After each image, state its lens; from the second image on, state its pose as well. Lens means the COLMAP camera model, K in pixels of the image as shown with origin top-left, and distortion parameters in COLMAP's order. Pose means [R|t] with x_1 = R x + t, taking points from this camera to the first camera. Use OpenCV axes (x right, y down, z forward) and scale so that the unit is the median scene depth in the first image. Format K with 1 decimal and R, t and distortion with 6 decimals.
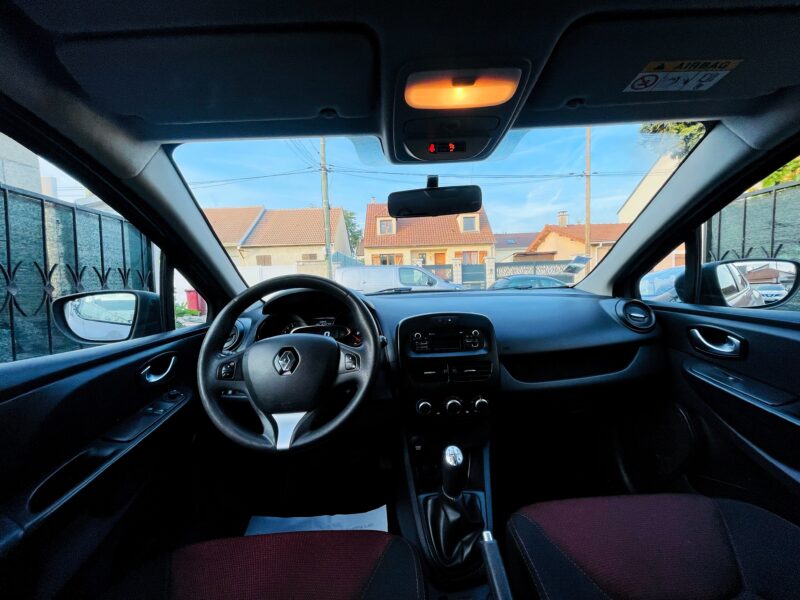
lens RADIAL K [[337.6, 0, 400.0], [0, 337.6, 300.0], [0, 0, 1]] dist [0.000804, -0.000006]
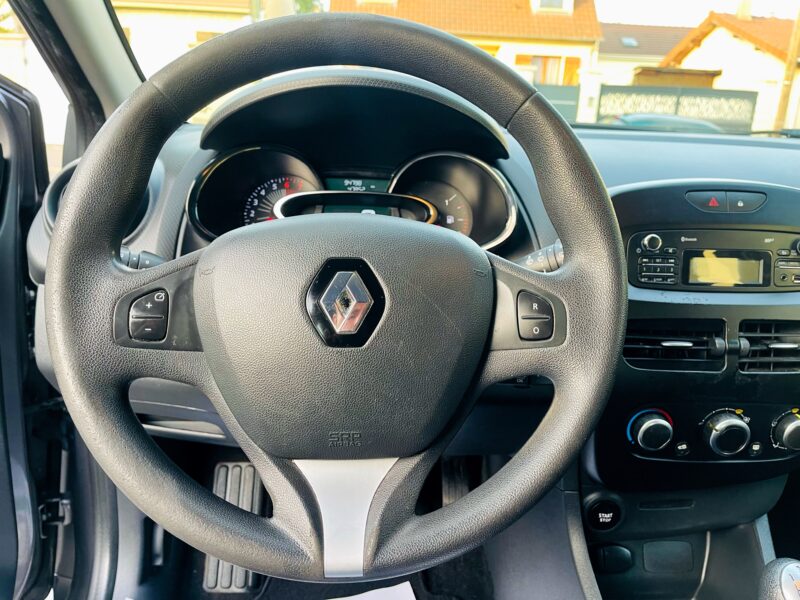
lens RADIAL K [[614.6, 0, 396.9], [0, 614.6, 304.4], [0, 0, 1]] dist [0.069456, -0.100606]
pose [[0.996374, 0.068157, 0.050932, -0.221873], [-0.078549, 0.966905, 0.242743, 0.026984], [-0.032701, -0.245863, 0.968753, 0.312710]]
